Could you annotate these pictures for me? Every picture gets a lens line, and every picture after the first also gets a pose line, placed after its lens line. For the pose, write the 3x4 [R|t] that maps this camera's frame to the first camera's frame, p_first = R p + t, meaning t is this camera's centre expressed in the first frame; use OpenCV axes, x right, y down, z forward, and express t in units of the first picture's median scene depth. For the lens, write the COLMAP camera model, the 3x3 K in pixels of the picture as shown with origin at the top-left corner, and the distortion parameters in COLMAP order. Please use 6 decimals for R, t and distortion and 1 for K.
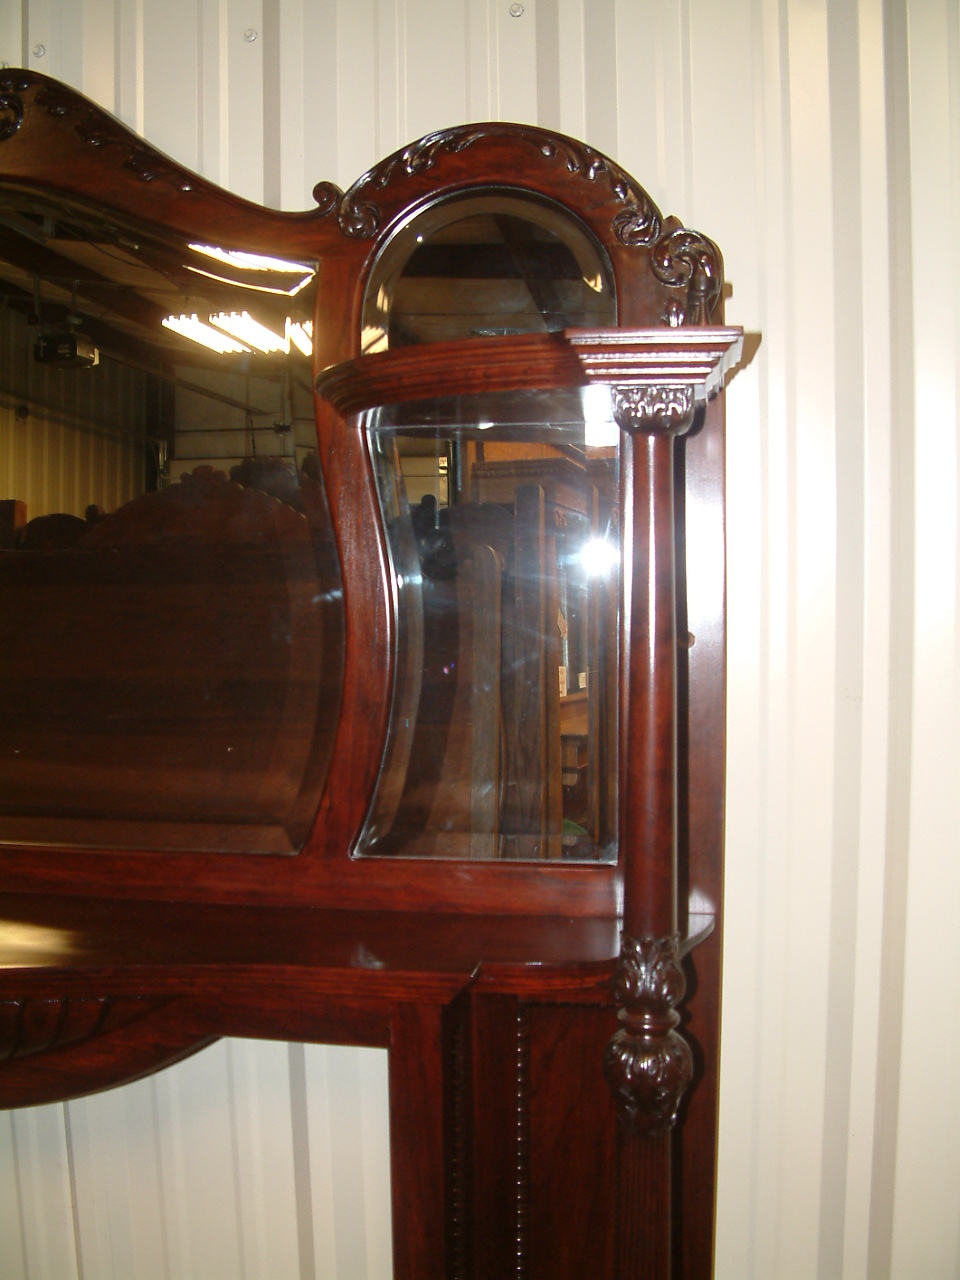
lens RADIAL K [[1343.0, 0, 488.7], [0, 1343.0, 642.3], [0, 0, 1]] dist [-0.178649, 0.000000]
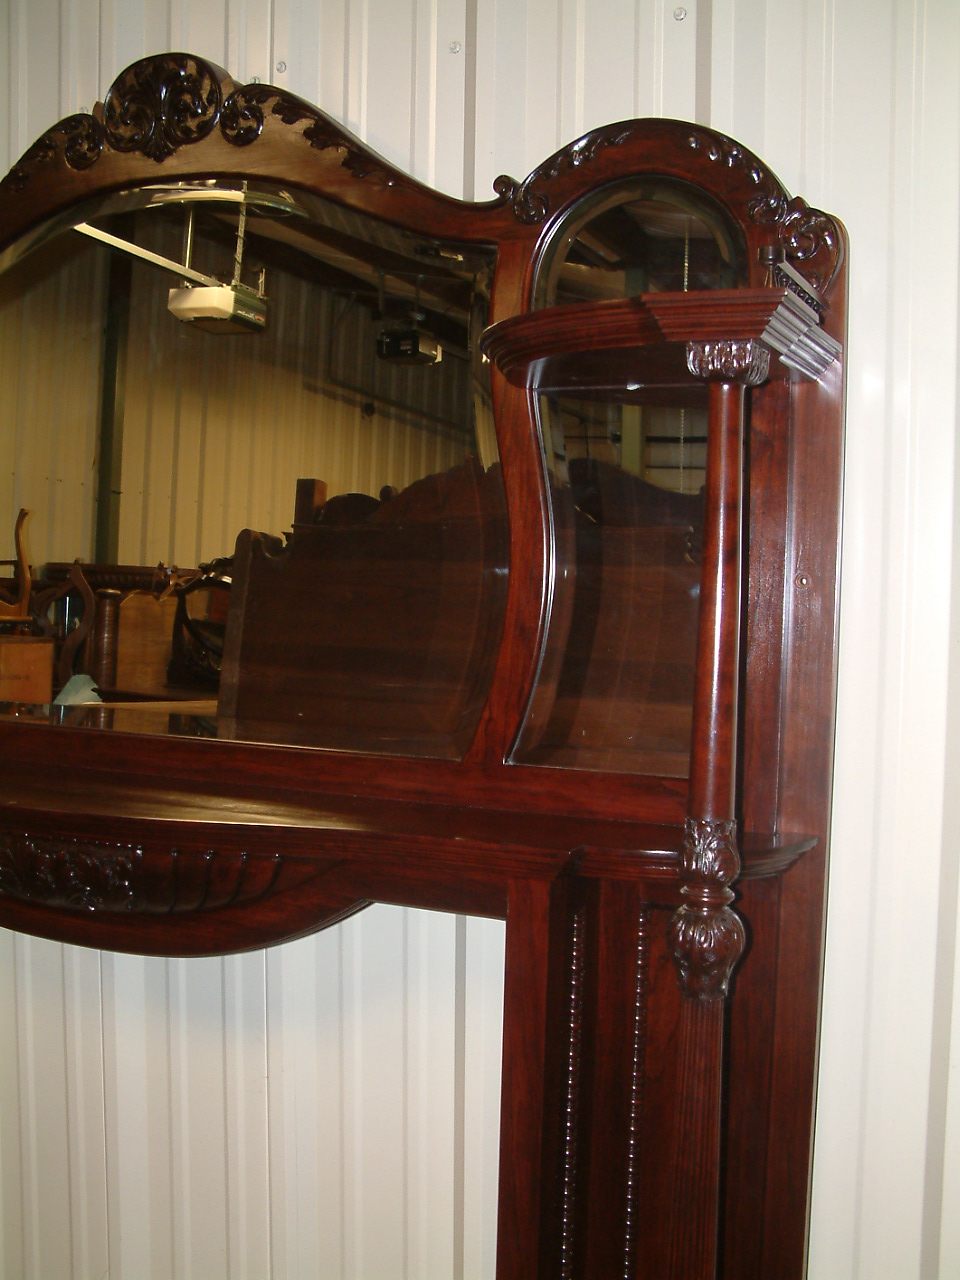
lens RADIAL K [[1449.0, 0, 492.1], [0, 1449.0, 646.4], [0, 0, 1]] dist [-0.137780, 0.000000]
pose [[0.964605, 0.044941, -0.259841, 0.208175], [-0.049340, 0.998728, -0.010427, 0.075825], [0.259042, 0.022878, 0.965595, -0.205275]]
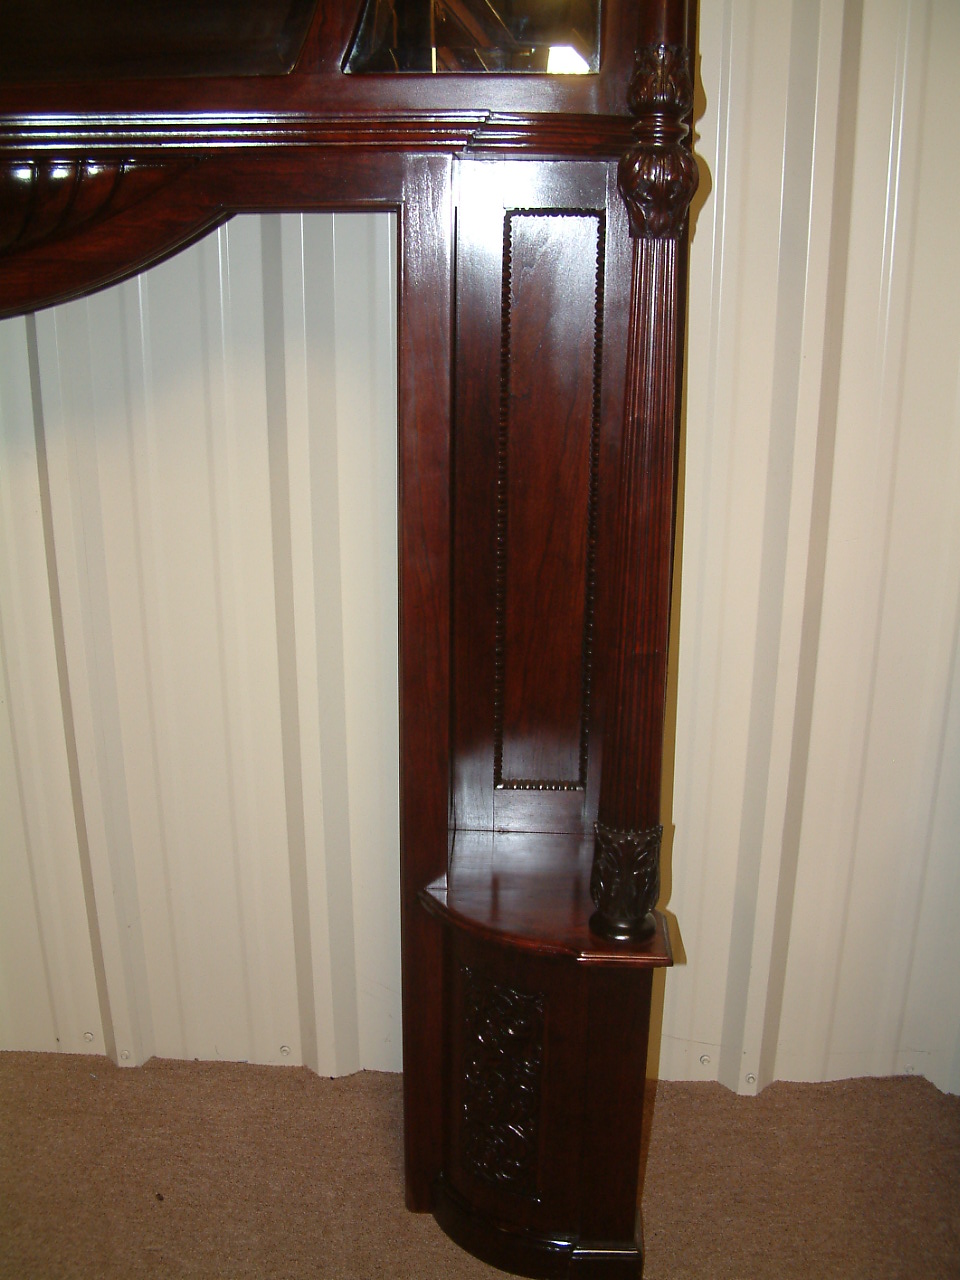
lens RADIAL K [[1343.0, 0, 480.5], [0, 1343.0, 630.5], [0, 0, 1]] dist [-0.178649, 0.000000]
pose [[0.989981, -0.029897, 0.137997, -0.151875], [-0.002867, 0.972869, 0.231339, 0.358305], [-0.141170, -0.229417, 0.963036, -0.086428]]
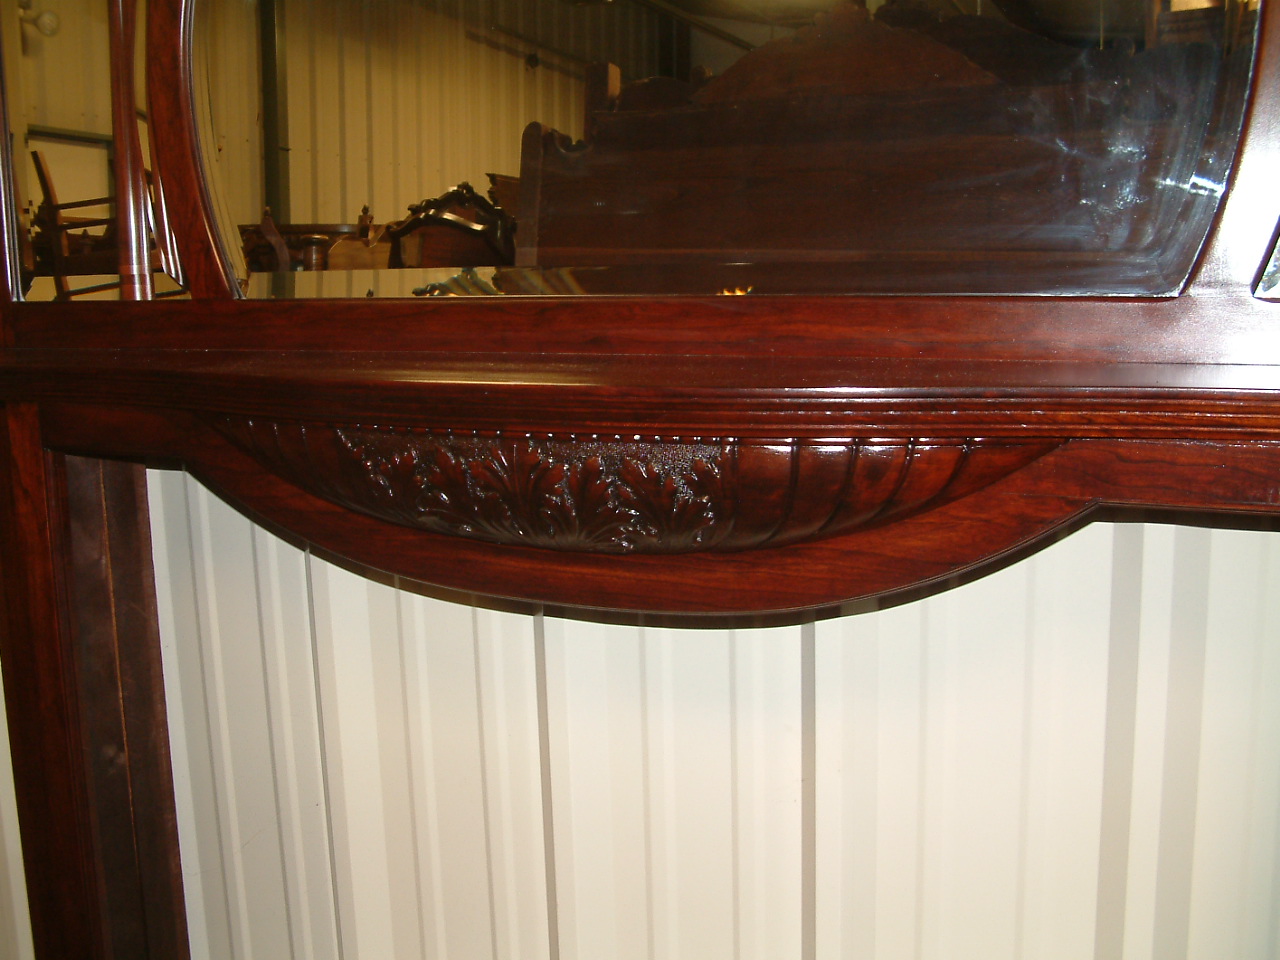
lens RADIAL K [[1449.0, 0, 648.6], [0, 1449.0, 467.5], [0, 0, 1]] dist [-0.137780, 0.000000]
pose [[0.970988, 0.027198, -0.237576, -0.249617], [-0.006742, 0.996229, 0.086496, 0.196285], [0.239033, -0.082385, 0.967510, 0.133630]]
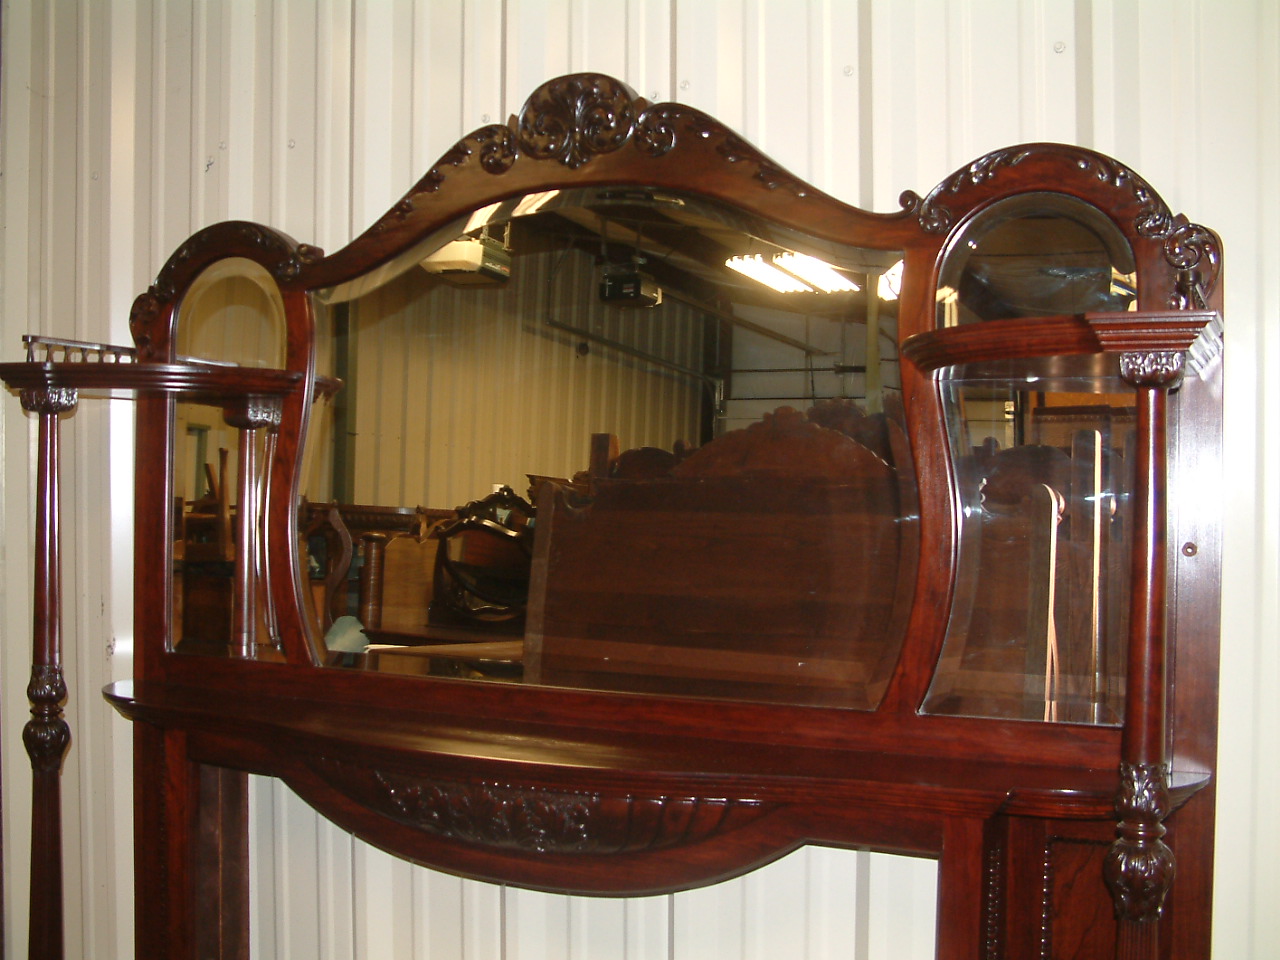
lens RADIAL K [[1449.0, 0, 641.0], [0, 1449.0, 484.3], [0, 0, 1]] dist [-0.137780, 0.000000]
pose [[0.959159, 0.019069, -0.282225, 0.027545], [-0.041114, 0.996528, -0.072397, 0.053931], [0.279865, 0.081043, 0.956613, -0.413572]]
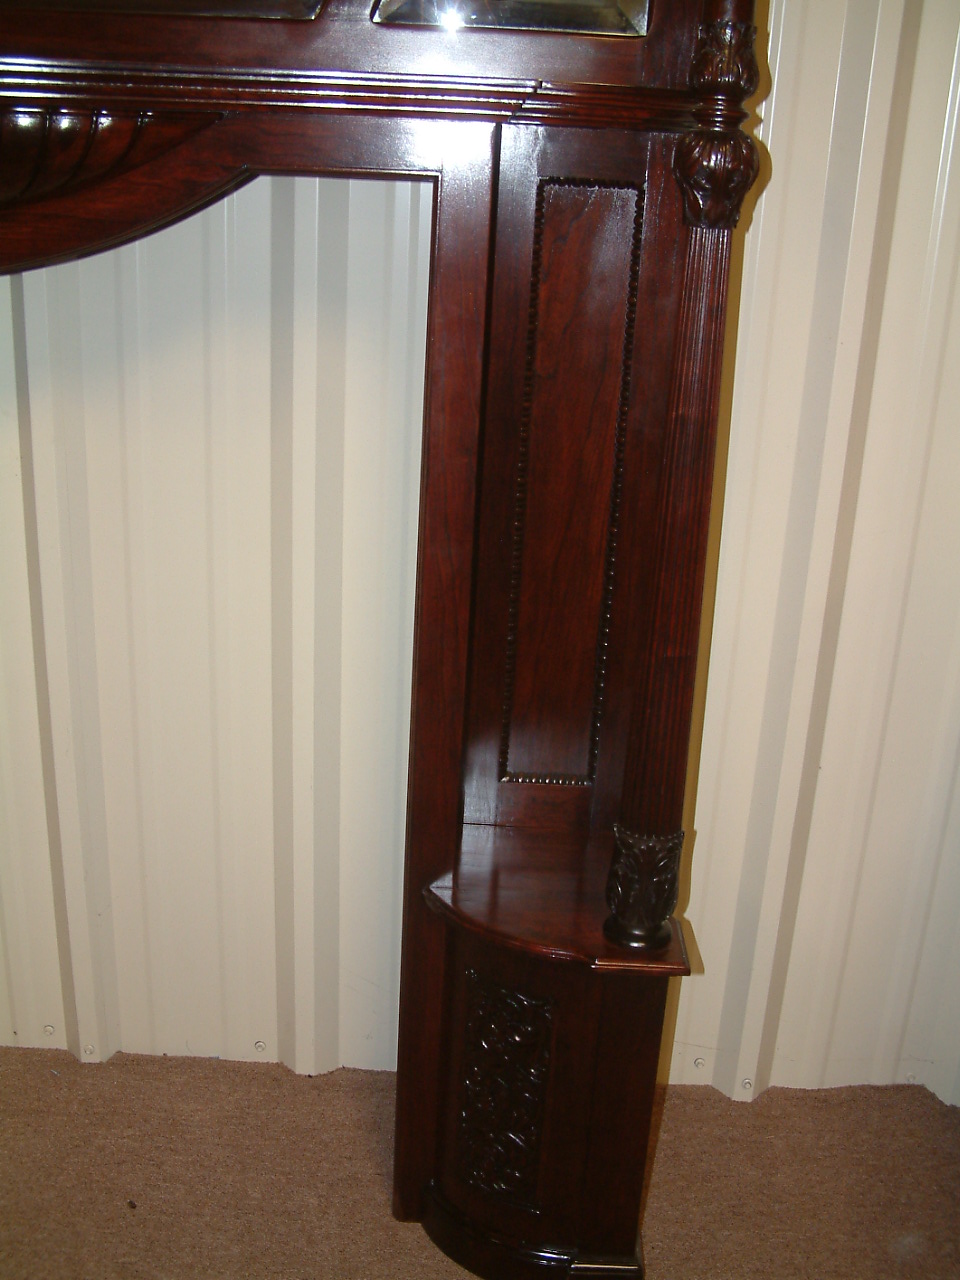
lens RADIAL K [[1449.0, 0, 481.7], [0, 1449.0, 635.4], [0, 0, 1]] dist [-0.137780, 0.000000]
pose [[0.983136, -0.008520, 0.182676, -0.219538], [-0.042532, 0.960870, 0.273713, 0.313045], [-0.177860, -0.276867, 0.944304, -0.101245]]
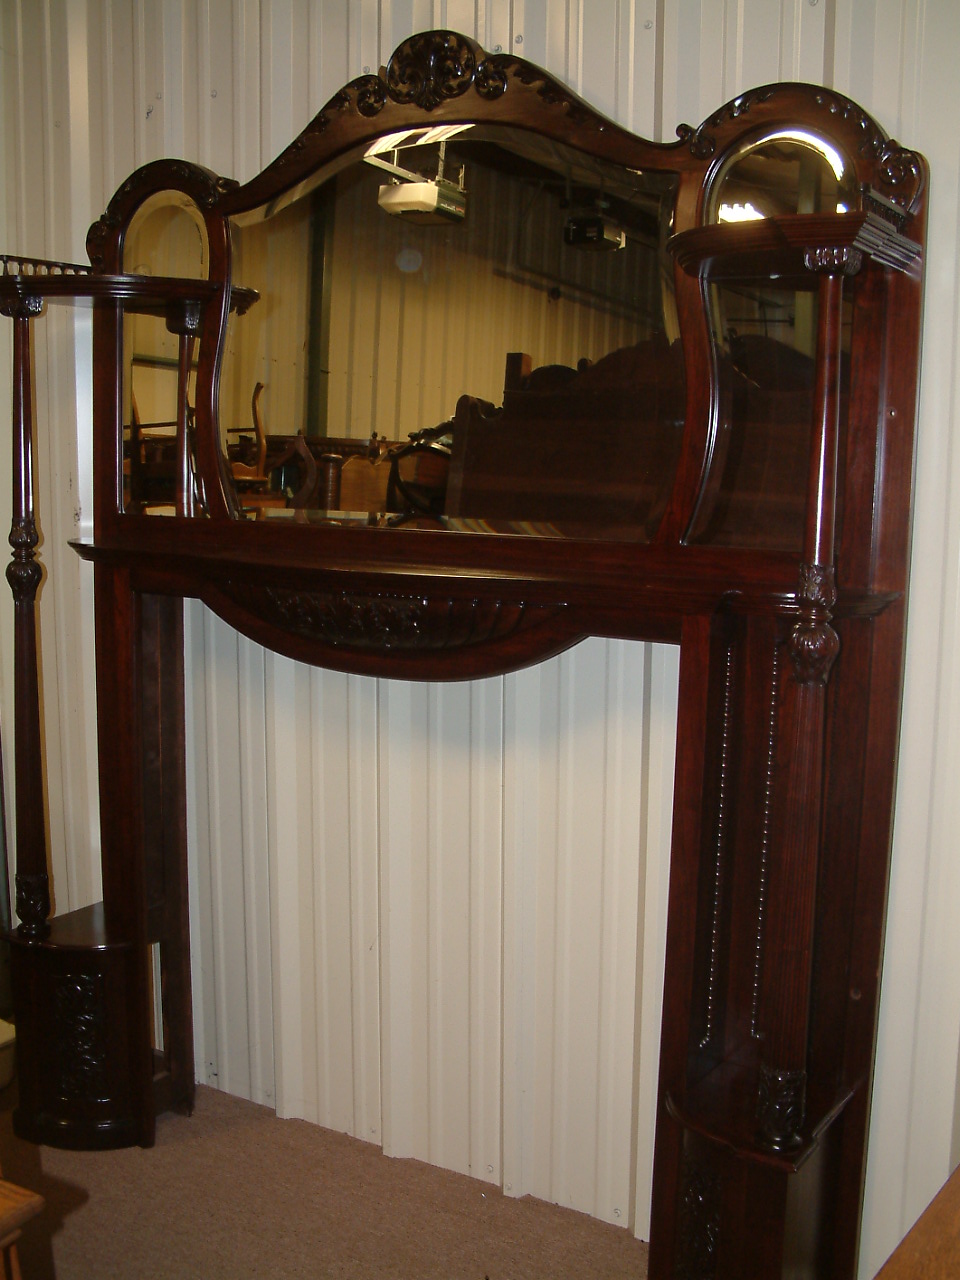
lens RADIAL K [[1449.0, 0, 485.5], [0, 1449.0, 632.8], [0, 0, 1]] dist [-0.137780, 0.000000]
pose [[0.923667, 0.077367, -0.375304, 0.350291], [-0.056836, 0.996233, 0.065487, 0.169976], [0.378957, -0.039158, 0.924585, -0.725206]]
